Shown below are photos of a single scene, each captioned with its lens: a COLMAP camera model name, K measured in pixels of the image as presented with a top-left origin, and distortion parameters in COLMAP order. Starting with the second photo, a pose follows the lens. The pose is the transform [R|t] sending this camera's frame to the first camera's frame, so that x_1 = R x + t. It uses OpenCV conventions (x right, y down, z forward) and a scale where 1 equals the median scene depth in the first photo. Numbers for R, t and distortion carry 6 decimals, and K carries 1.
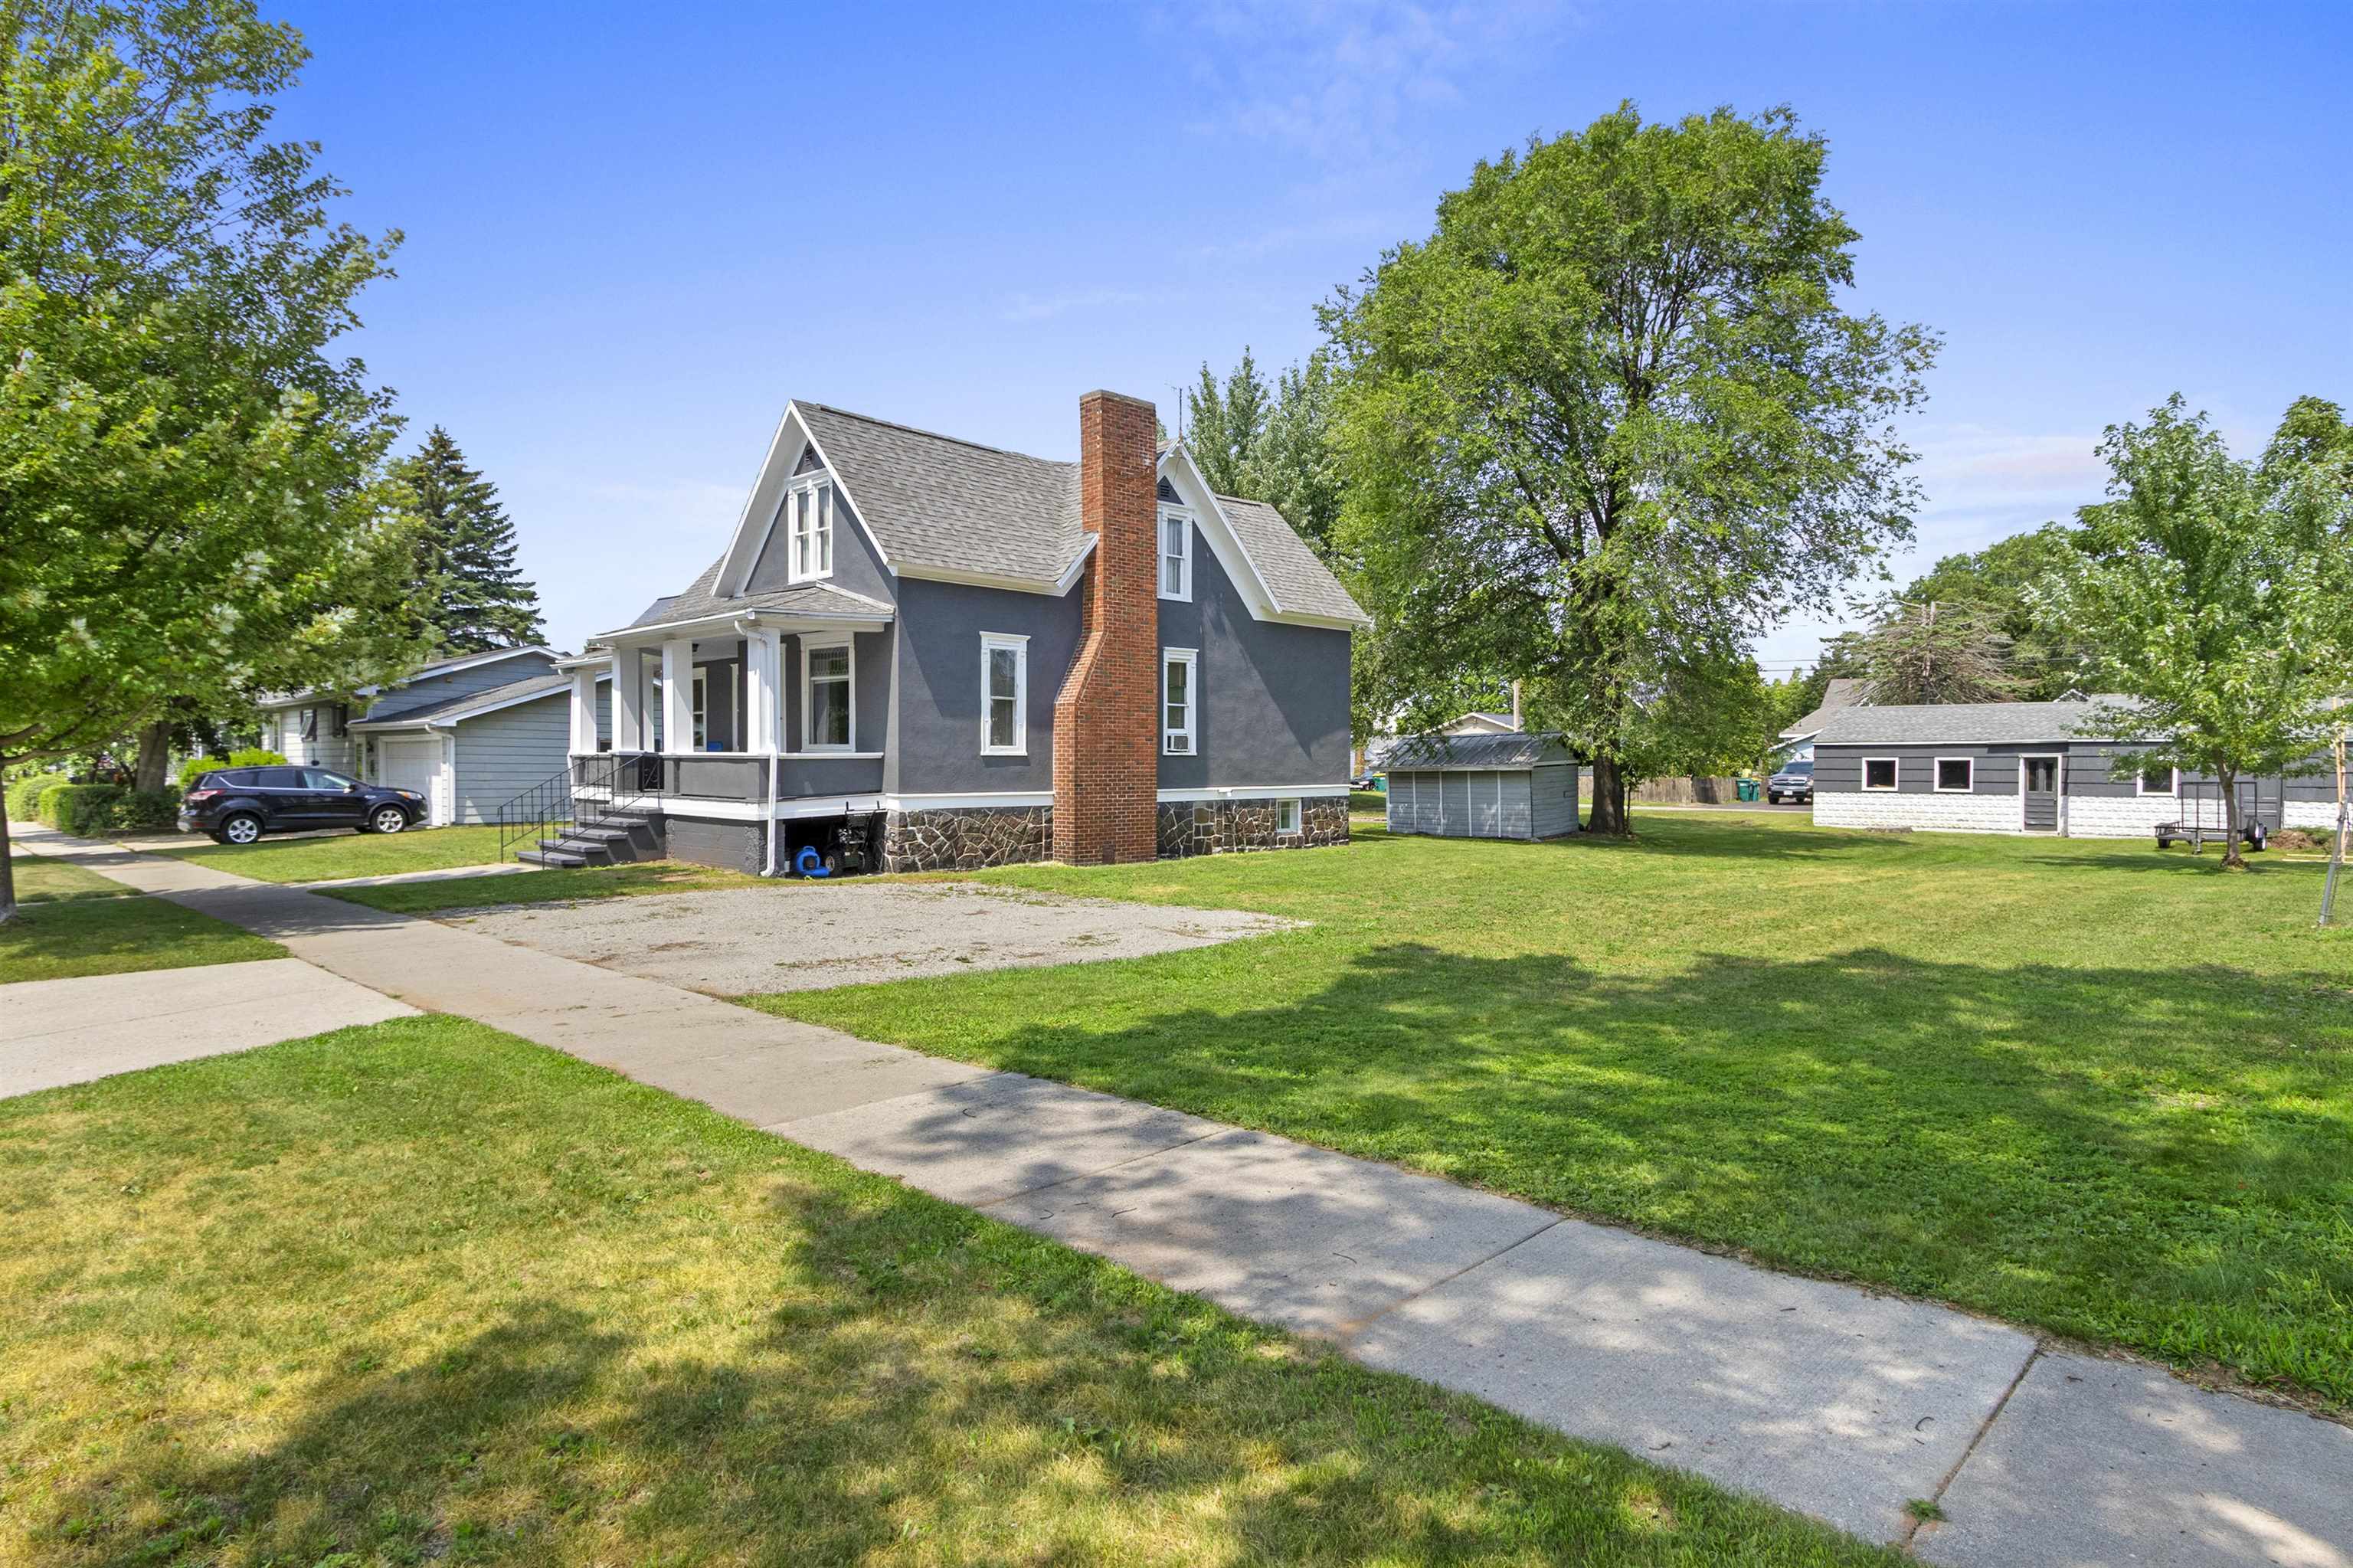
lens RADIAL K [[1201.4, 0, 1141.5], [0, 1201.4, 760.9], [0, 0, 1]] dist [-0.008936, 0.007564]
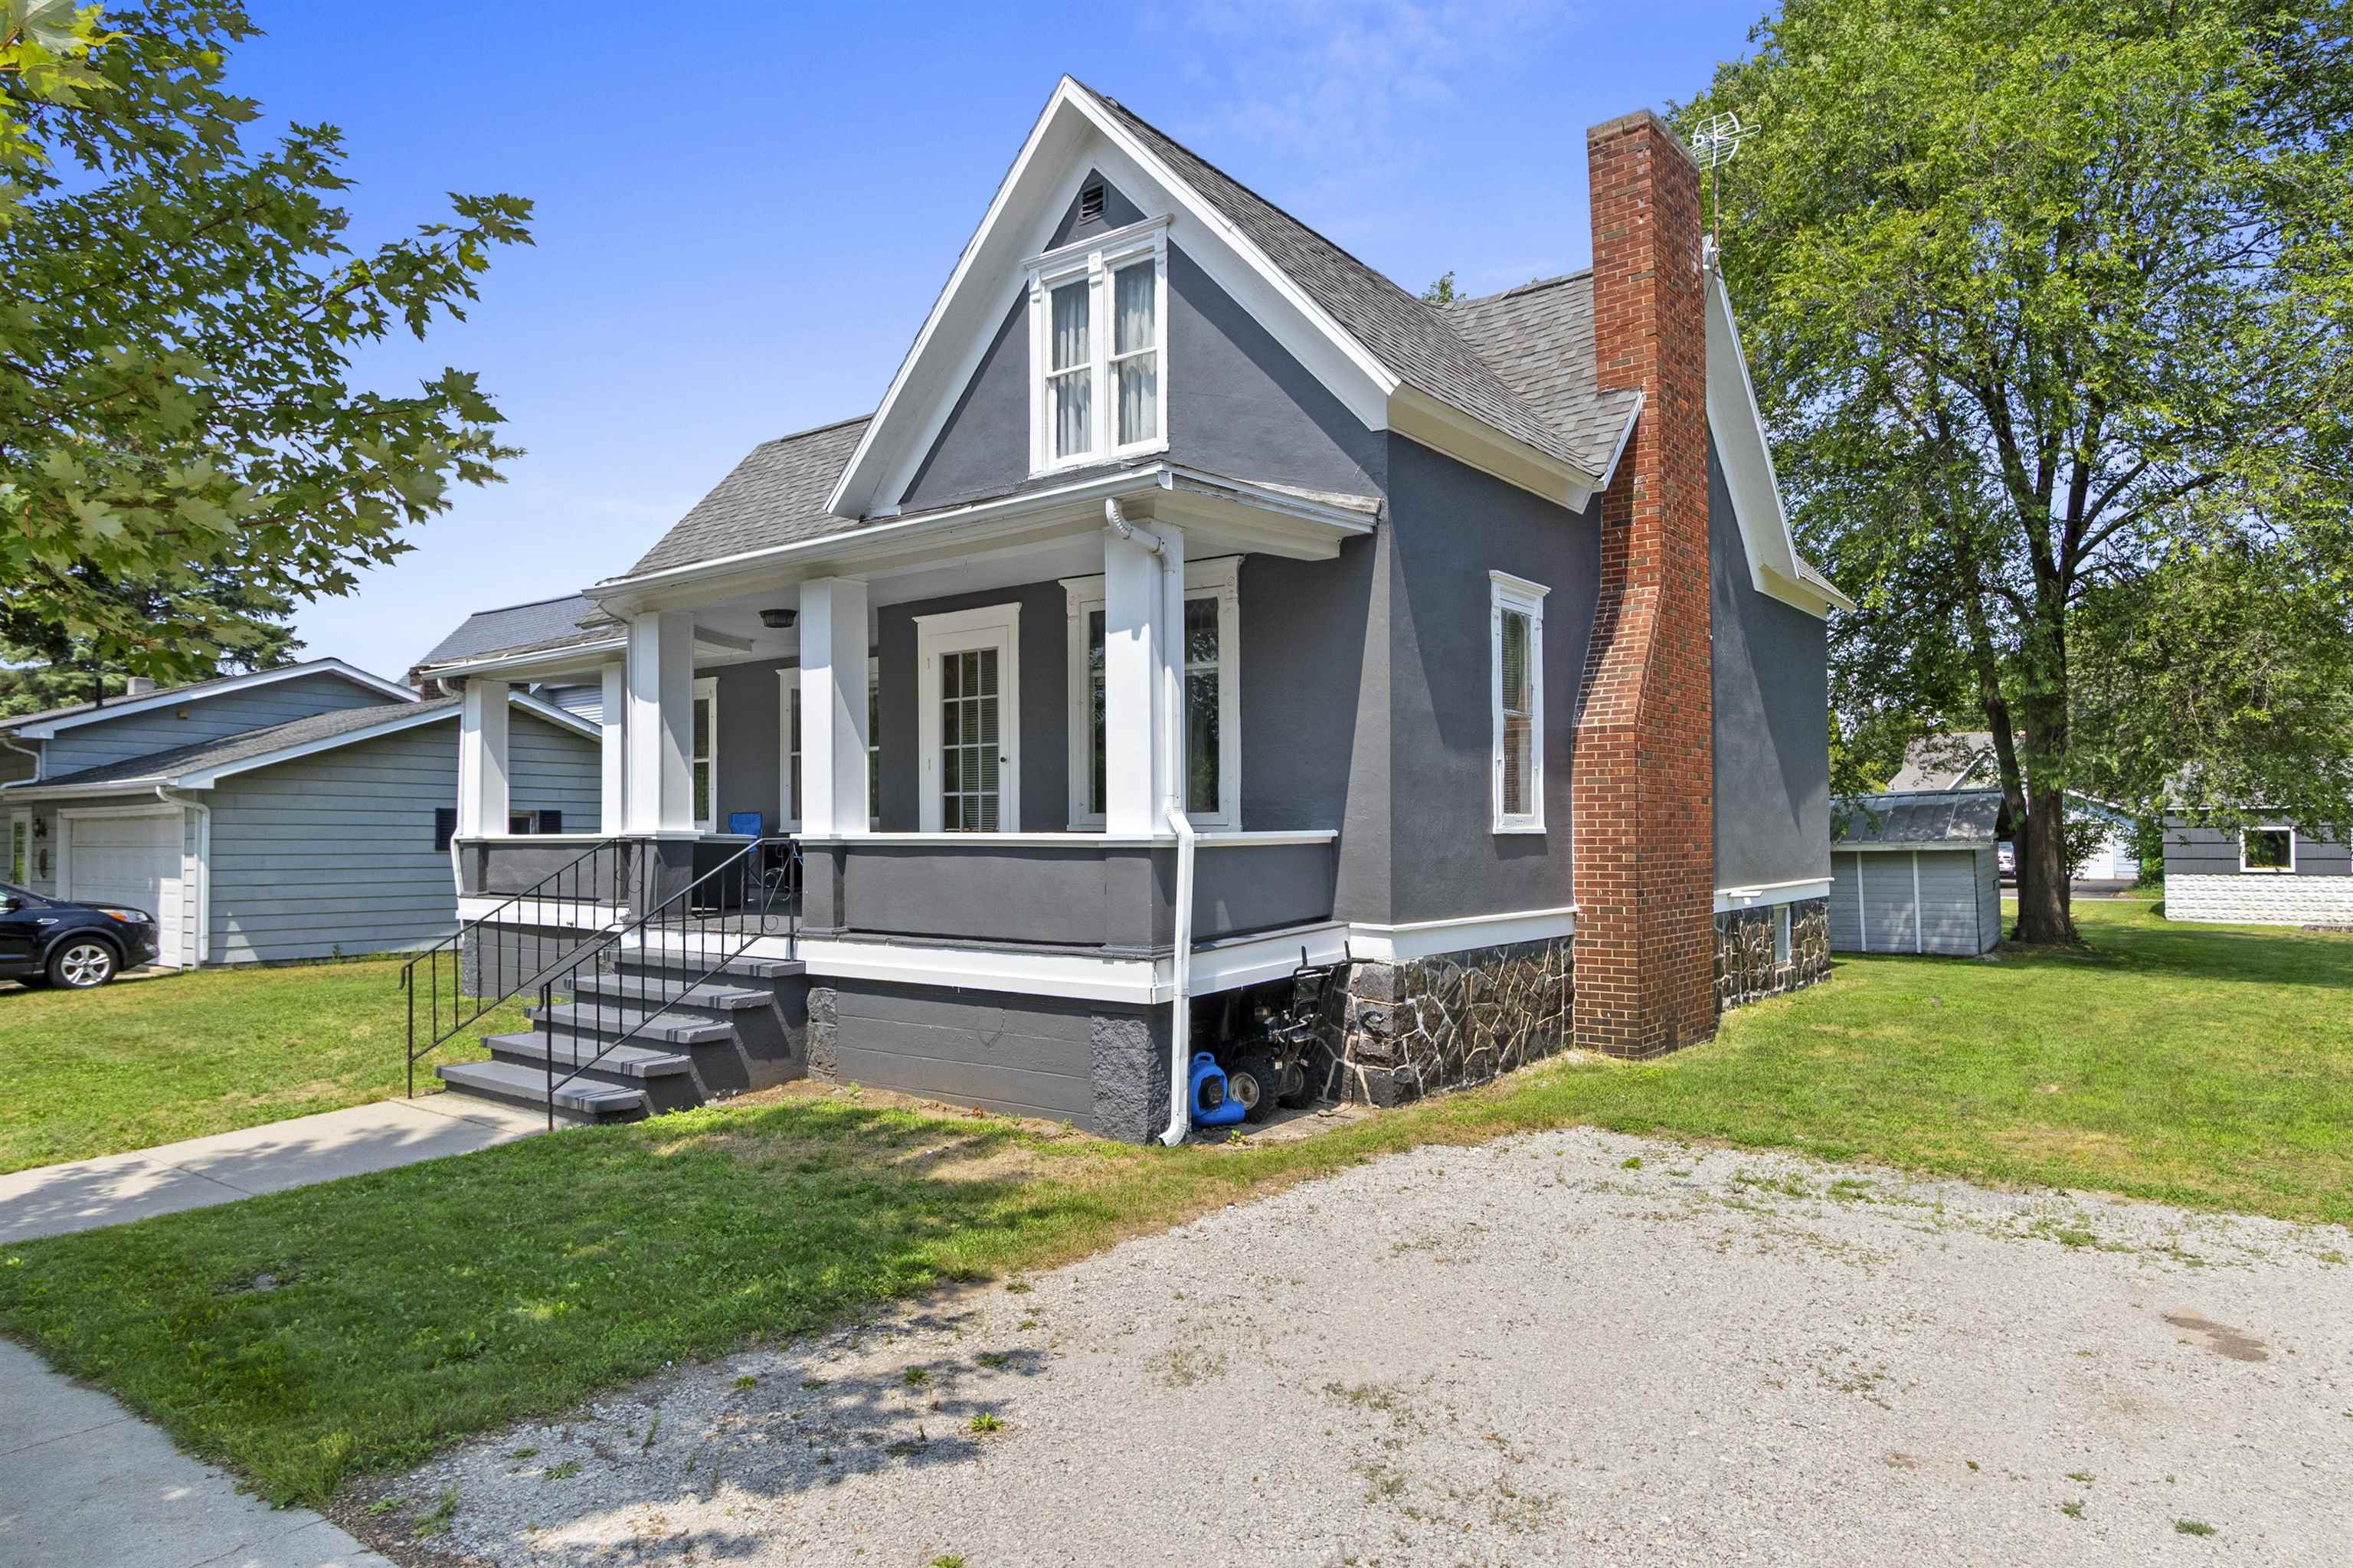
lens RADIAL K [[1414.8, 0, 1157.6], [0, 1414.8, 780.4], [0, 0, 1]] dist [-0.000685, 0.007313]
pose [[0.994274, -0.004040, 0.106785, -0.308013], [0.008340, 0.999171, -0.039851, -0.004546], [-0.106535, 0.040514, 0.993483, 0.446581]]
